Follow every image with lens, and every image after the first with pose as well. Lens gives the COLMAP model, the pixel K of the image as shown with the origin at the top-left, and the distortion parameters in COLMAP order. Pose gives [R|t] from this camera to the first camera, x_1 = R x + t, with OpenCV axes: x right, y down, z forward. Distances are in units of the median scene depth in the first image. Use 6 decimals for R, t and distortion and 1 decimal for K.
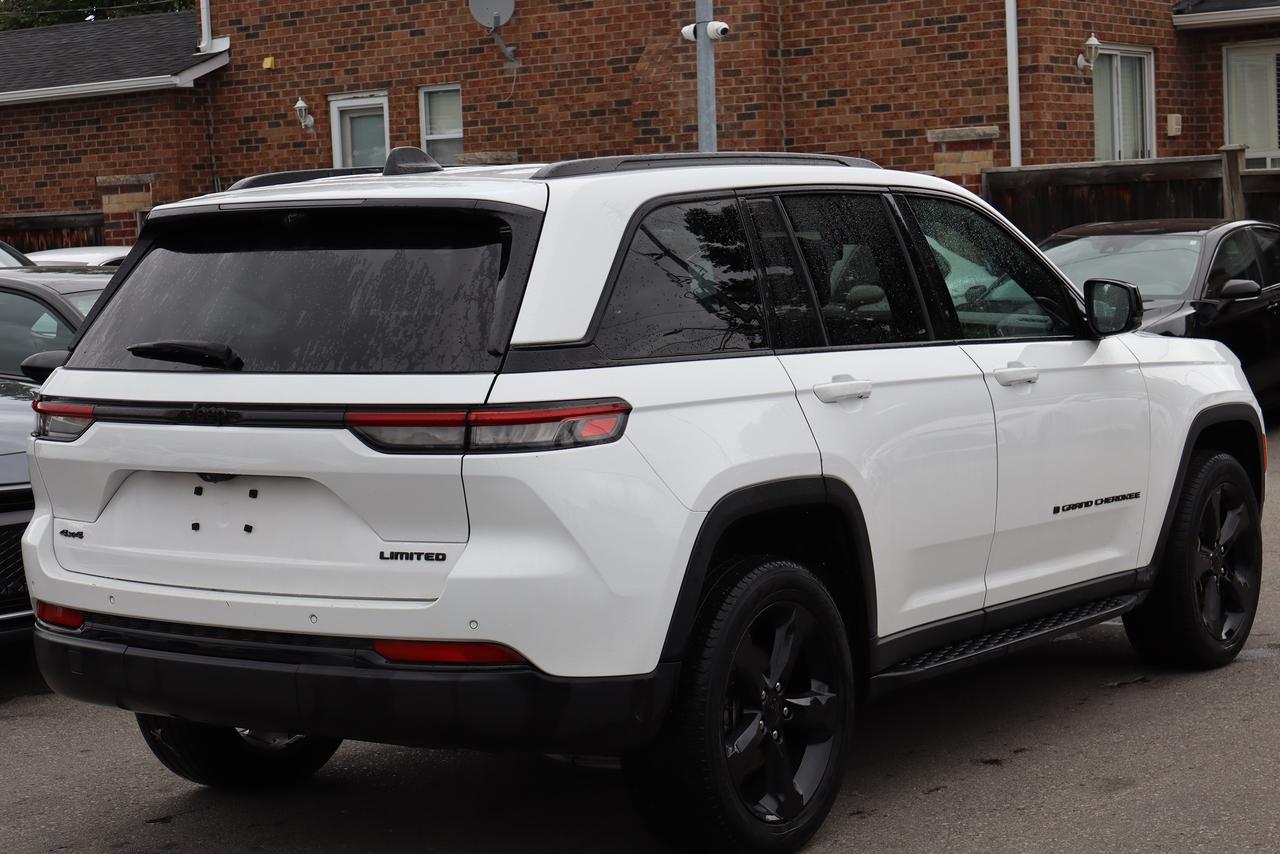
lens RADIAL K [[2467.7, 0, 640.0], [0, 2467.7, 427.0], [0, 0, 1]] dist [0.021998, -0.126656]
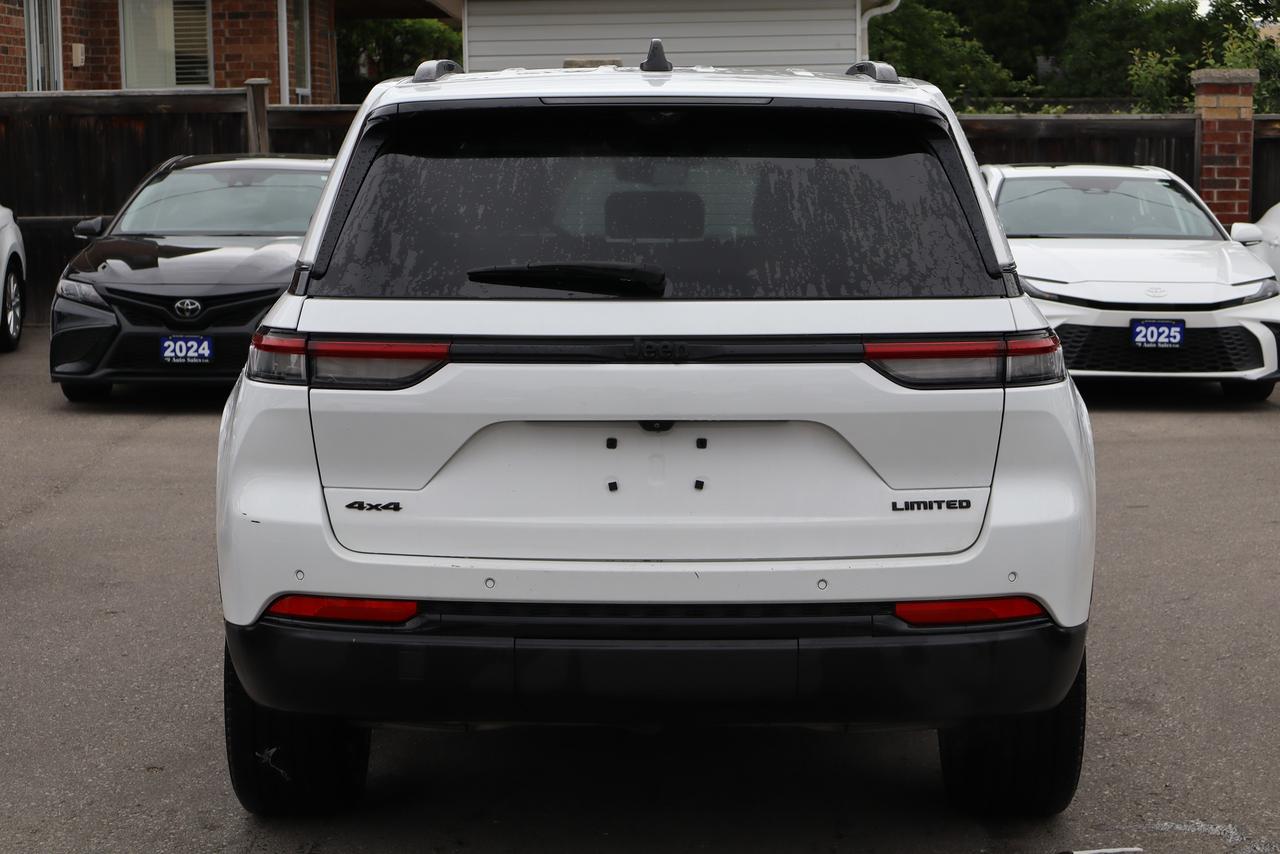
lens RADIAL K [[2536.8, 0, 677.8], [0, 2536.8, 425.6], [0, 0, 1]] dist [0.000239, -0.129800]
pose [[0.821453, -0.033794, 0.569274, -0.645009], [0.022985, 0.999393, 0.026161, -0.001824], [-0.569813, -0.008406, 0.821732, 0.289312]]
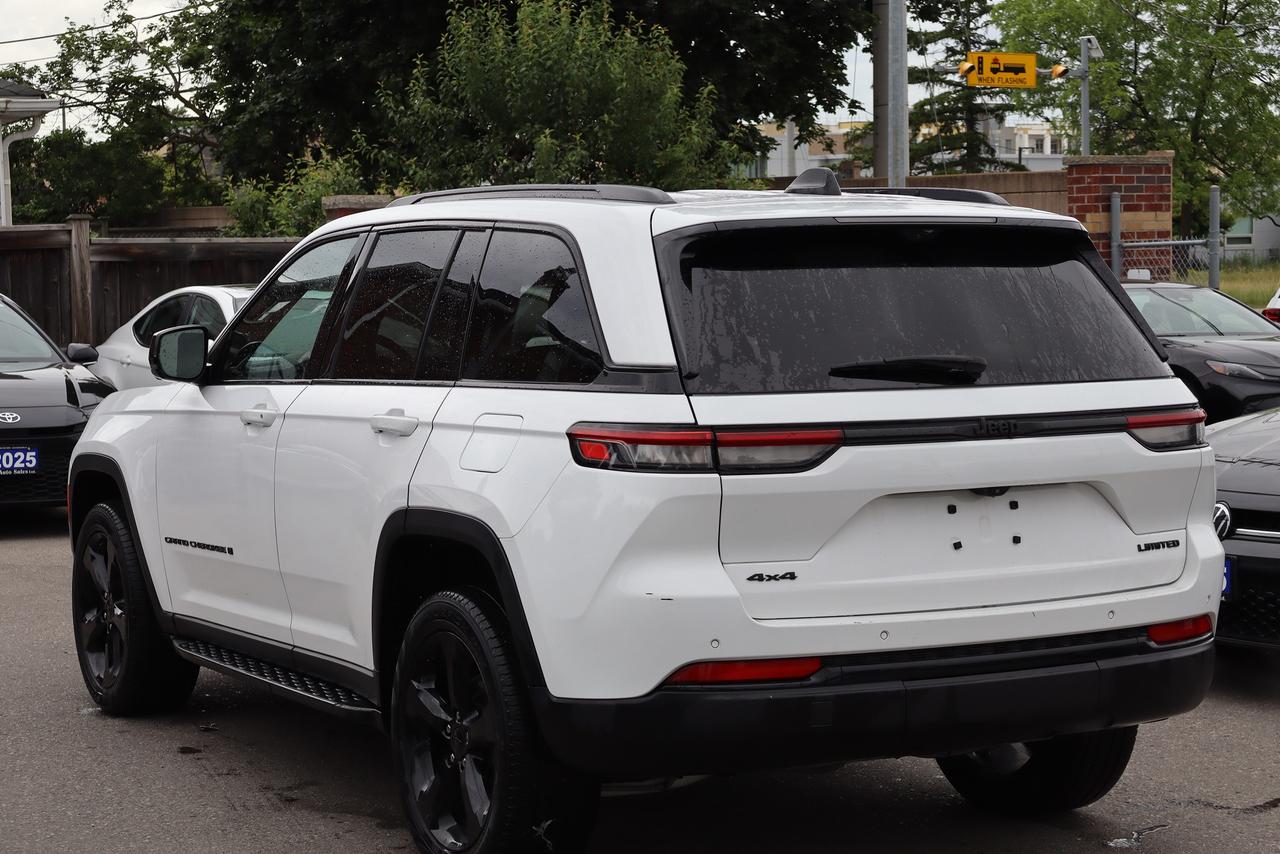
lens RADIAL K [[2536.8, 0, 677.8], [0, 2536.8, 425.6], [0, 0, 1]] dist [0.000239, -0.129800]
pose [[0.443960, -0.032158, 0.895470, -1.123171], [0.070339, 0.997523, 0.000949, -0.015610], [-0.893282, 0.062565, 0.445122, 0.649941]]
